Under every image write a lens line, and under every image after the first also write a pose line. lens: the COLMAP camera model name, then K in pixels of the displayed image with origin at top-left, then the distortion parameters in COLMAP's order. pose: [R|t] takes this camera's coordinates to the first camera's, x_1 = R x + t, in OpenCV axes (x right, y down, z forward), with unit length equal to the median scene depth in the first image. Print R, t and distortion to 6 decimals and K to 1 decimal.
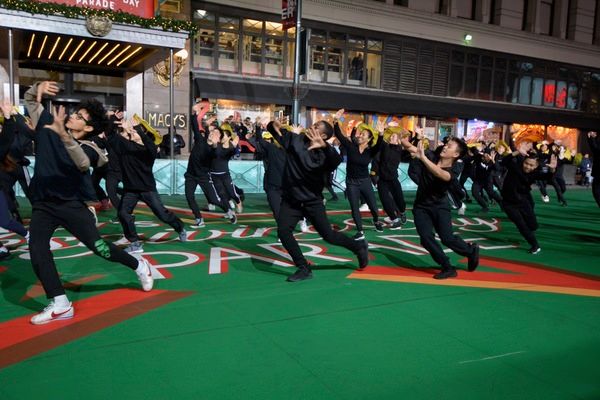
lens RADIAL K [[535.2, 0, 301.9], [0, 535.2, 197.7], [0, 0, 1]] dist [0.024949, -0.005994]
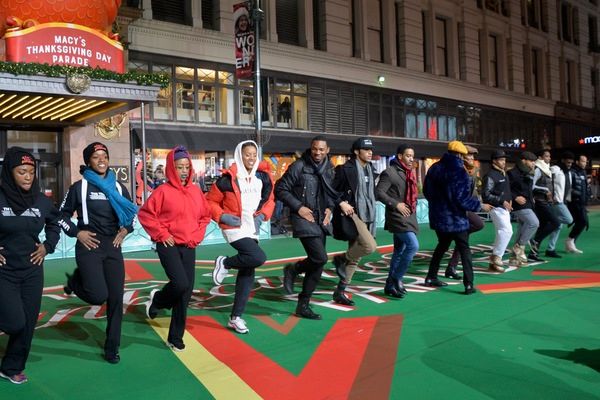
lens RADIAL K [[582.9, 0, 299.3], [0, 582.9, 202.8], [0, 0, 1]] dist [-0.112929, 0.000000]
pose [[0.971820, -0.067809, 0.225762, -0.146803], [0.083860, 0.994530, -0.062271, -0.002610], [-0.220305, 0.079449, 0.972190, -0.050552]]
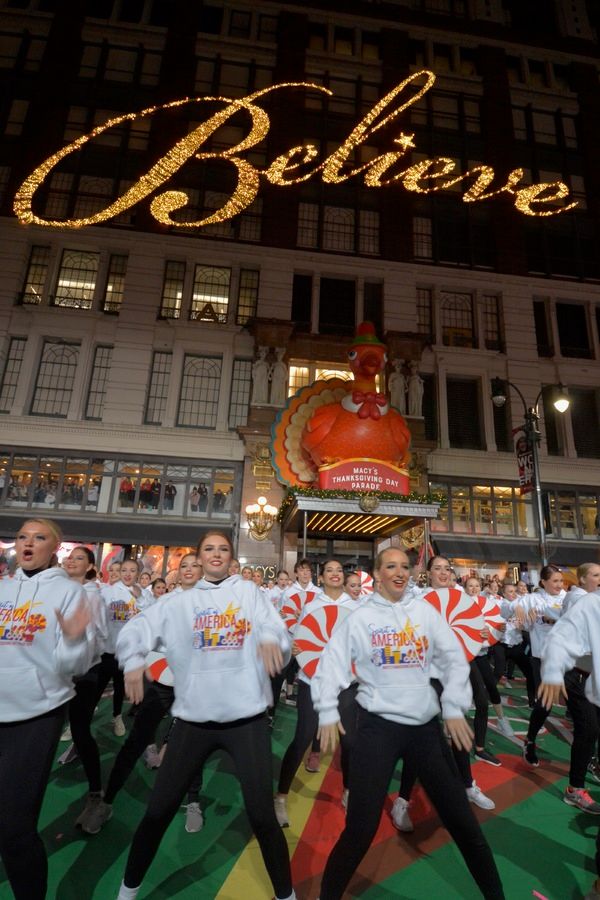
lens RADIAL K [[490.0, 0, 303.4], [0, 490.0, 452.8], [0, 0, 1]] dist [0.019908, -0.028665]
pose [[0.927432, -0.102364, -0.359710, -0.062070], [-0.040683, 0.928492, -0.369116, -0.002702], [0.371773, 0.356964, 0.856949, -0.043253]]
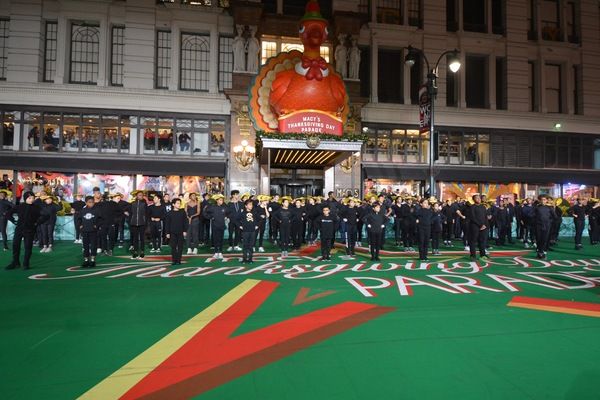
lens RADIAL K [[326.7, 0, 302.8], [0, 326.7, 198.0], [0, 0, 1]] dist [0.019908, -0.028665]
pose [[0.936267, -0.033566, -0.349681, -0.024129], [-0.009745, 0.992560, -0.121368, -0.003422], [0.351153, 0.117041, 0.928974, 0.004190]]
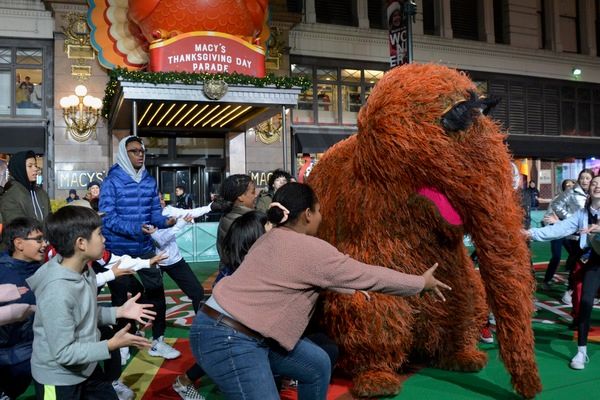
lens RADIAL K [[583.4, 0, 297.7], [0, 583.4, 201.1], [0, 0, 1]] dist [-0.118009, 0.000000]
pose [[0.988821, -0.054057, -0.138965, -0.055826], [0.040831, 0.994512, -0.096326, -0.002974], [0.143410, 0.089575, 0.985601, -0.009164]]
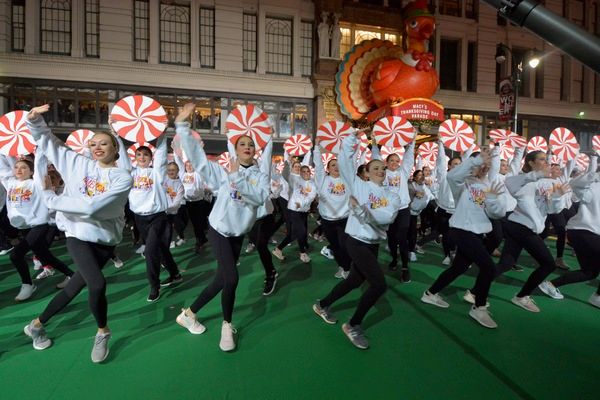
lens RADIAL K [[326.7, 0, 298.2], [0, 326.7, 195.6], [0, 0, 1]] dist [0.019908, -0.028665]
pose [[0.965066, -0.017351, -0.261433, -0.324339], [0.001674, 0.998193, -0.060068, 0.004103], [0.262002, 0.057532, 0.963351, -0.180538]]
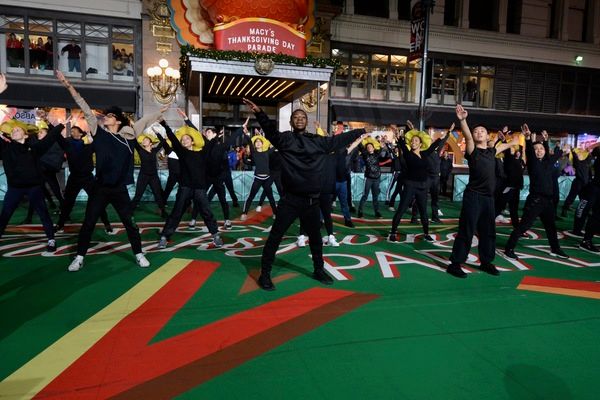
lens RADIAL K [[438.9, 0, 303.3], [0, 438.9, 198.6], [0, 0, 1]] dist [0.025729, -0.027672]
pose [[0.973653, 0.014061, -0.227600, -0.031405], [-0.015603, 0.999866, -0.004978, -0.004090], [0.227500, 0.008398, 0.973742, 0.013362]]
